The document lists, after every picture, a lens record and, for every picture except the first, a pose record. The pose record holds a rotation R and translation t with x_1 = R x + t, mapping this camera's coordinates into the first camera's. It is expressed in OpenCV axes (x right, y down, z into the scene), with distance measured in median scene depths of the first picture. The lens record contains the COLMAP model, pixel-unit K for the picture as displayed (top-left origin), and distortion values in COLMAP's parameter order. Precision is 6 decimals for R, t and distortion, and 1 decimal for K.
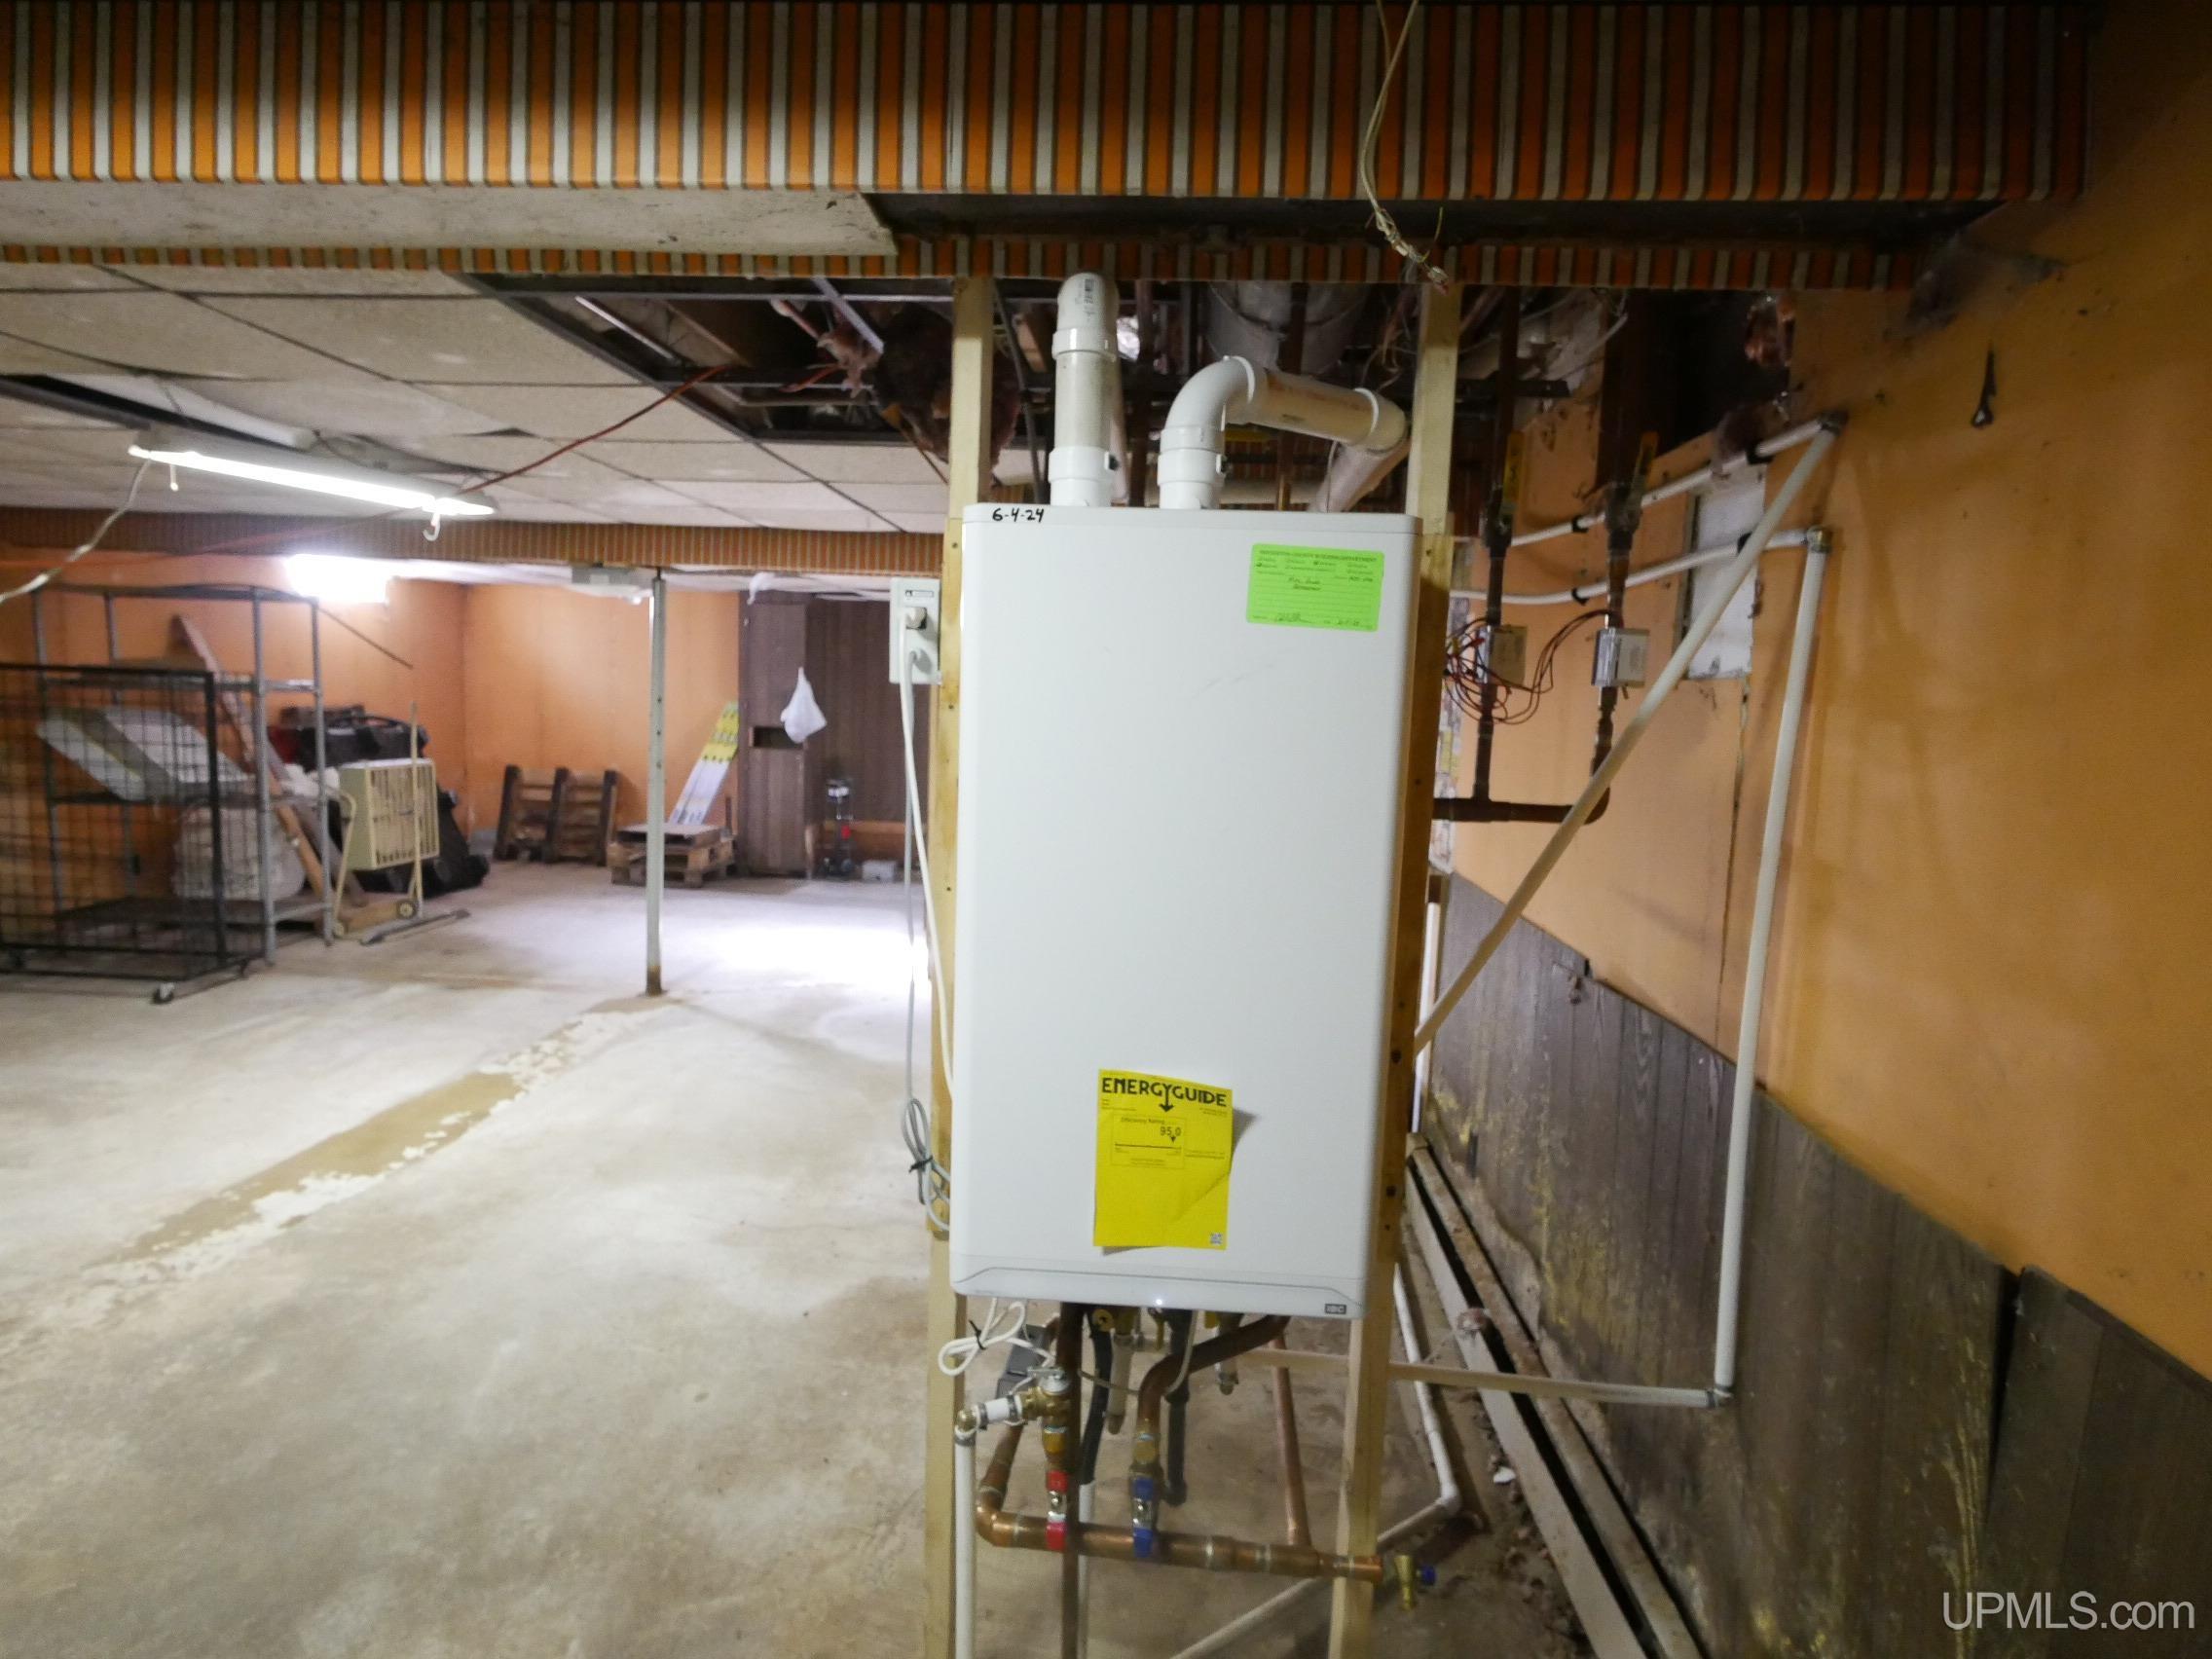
lens RADIAL K [[1172.4, 0, 1104.4], [0, 1172.4, 819.5], [0, 0, 1]] dist [0.000723, -0.000638]
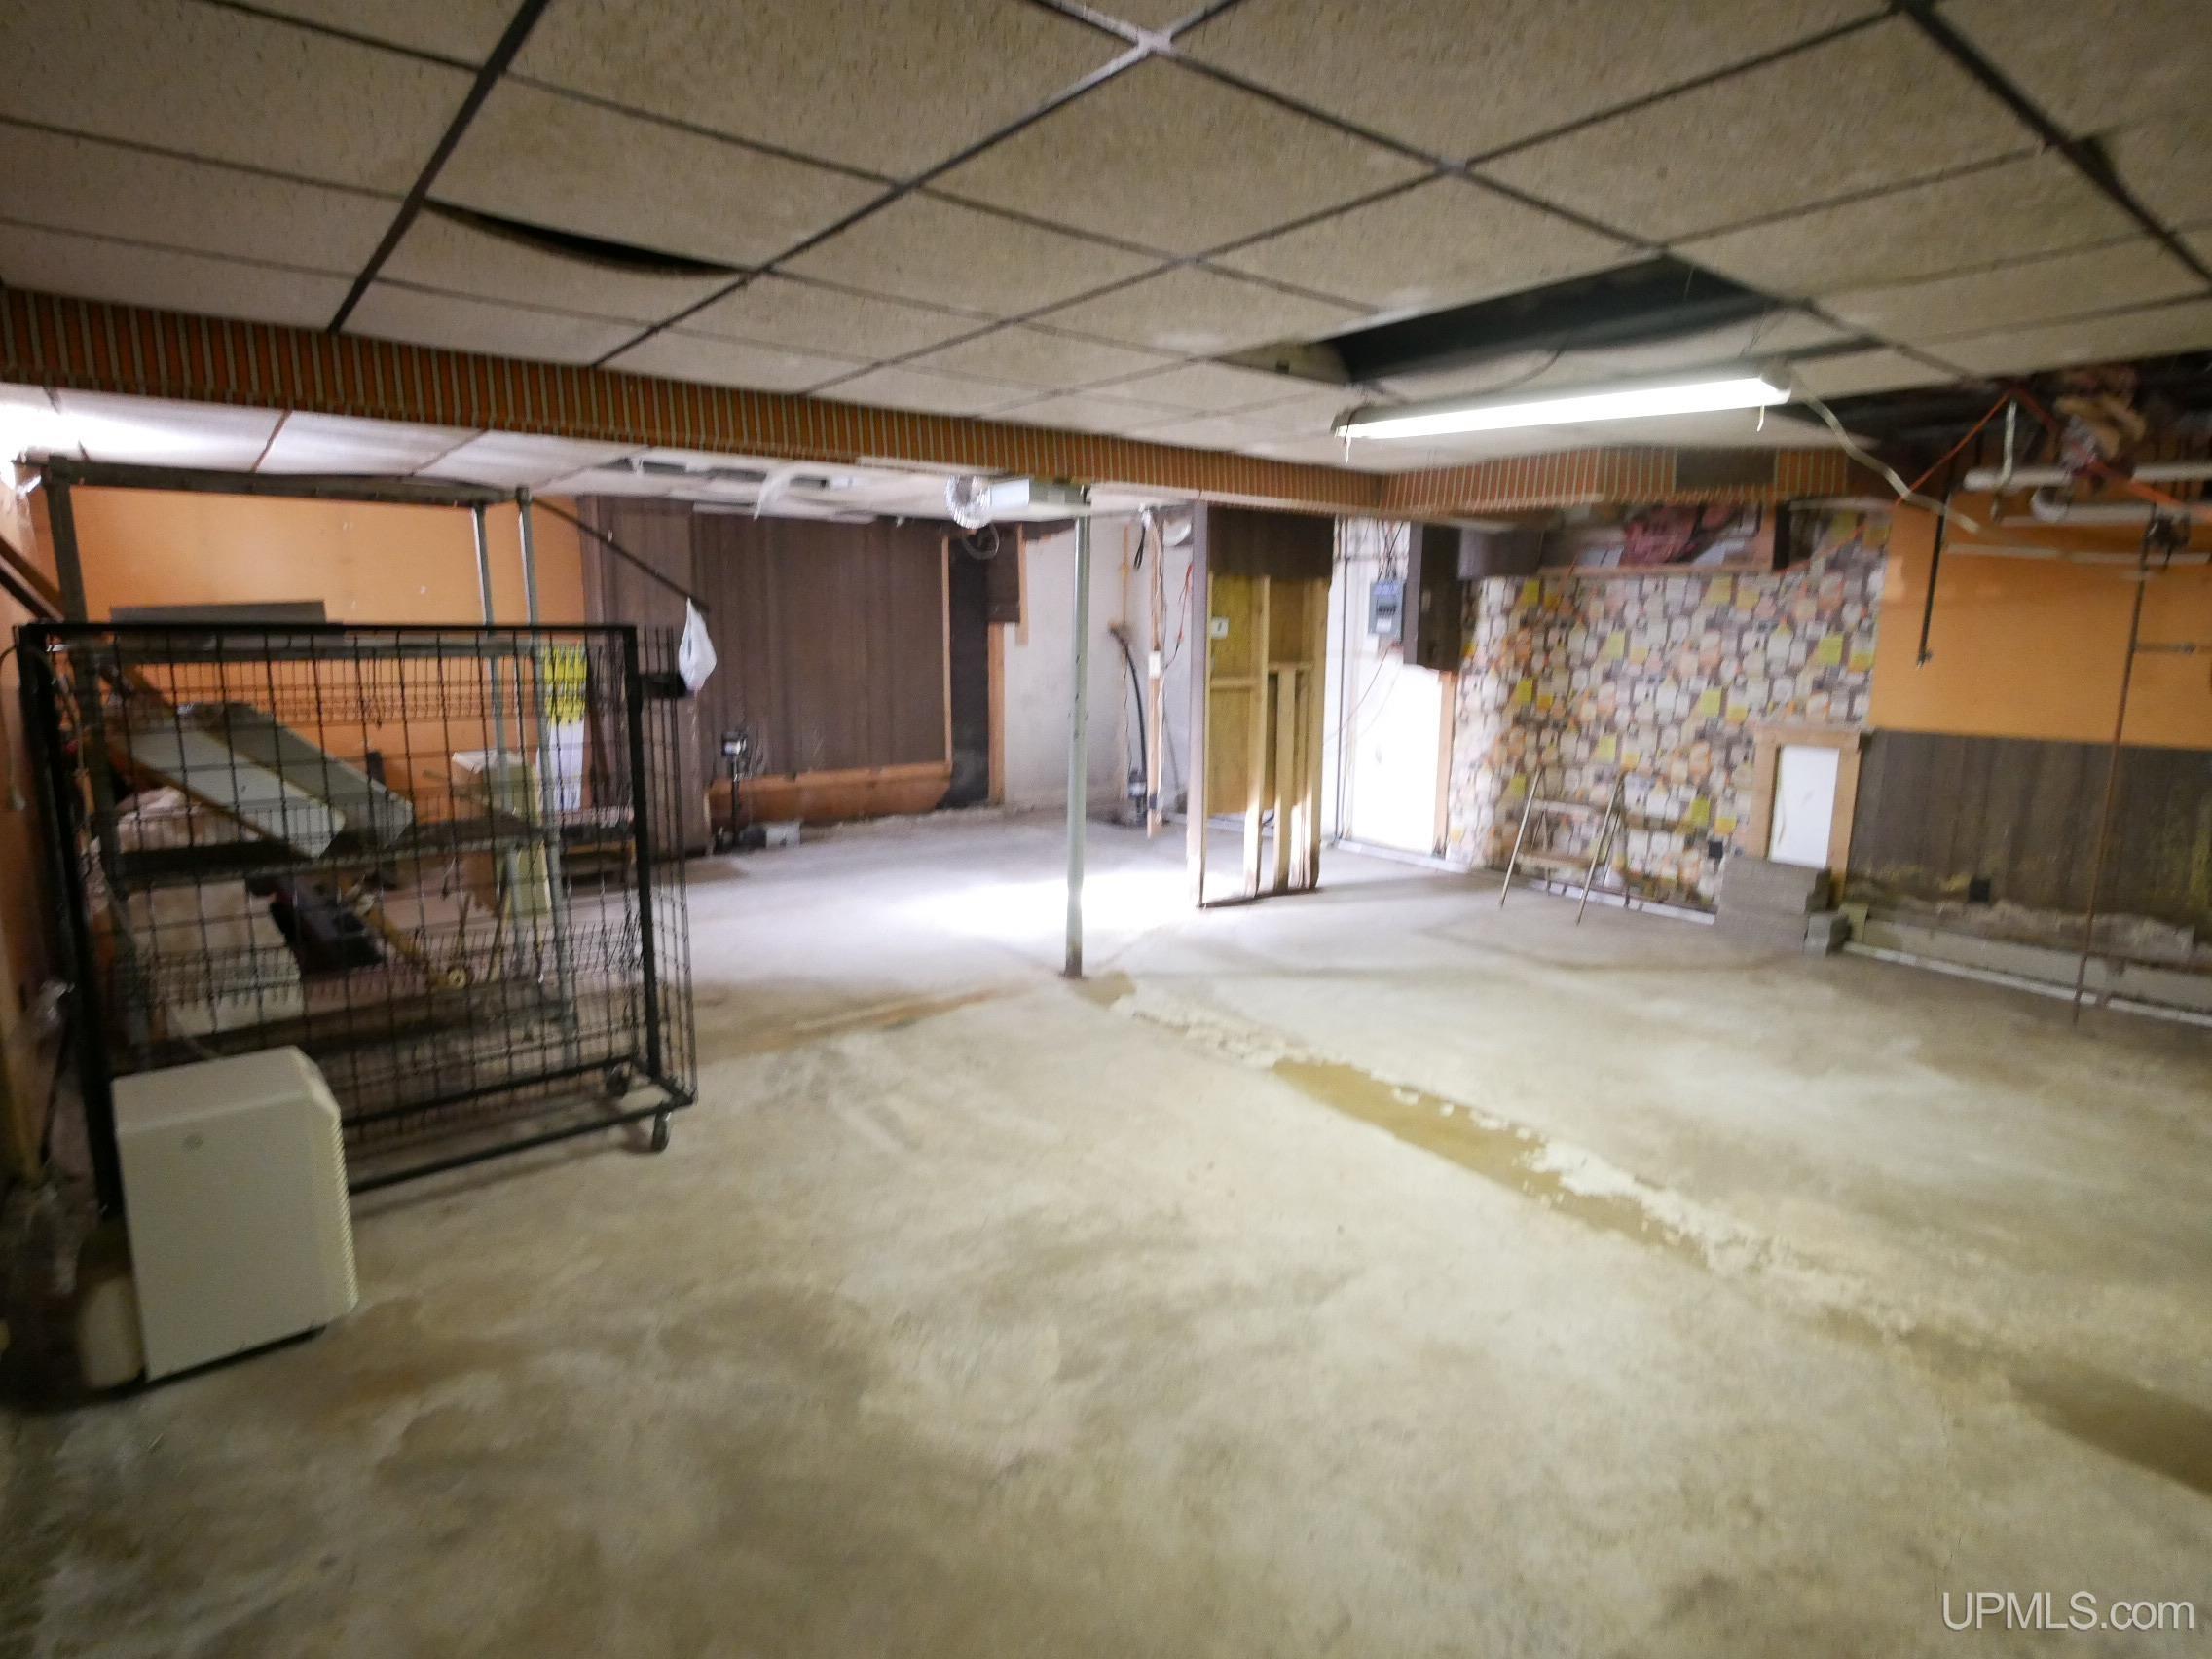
lens RADIAL K [[1172.4, 0, 1104.4], [0, 1172.4, 819.5], [0, 0, 1]] dist [0.000723, -0.000638]
pose [[0.733945, -0.145326, 0.663480, -1.372034], [0.094997, 0.989204, 0.111585, -0.093455], [-0.672533, -0.018869, 0.739827, 0.494260]]
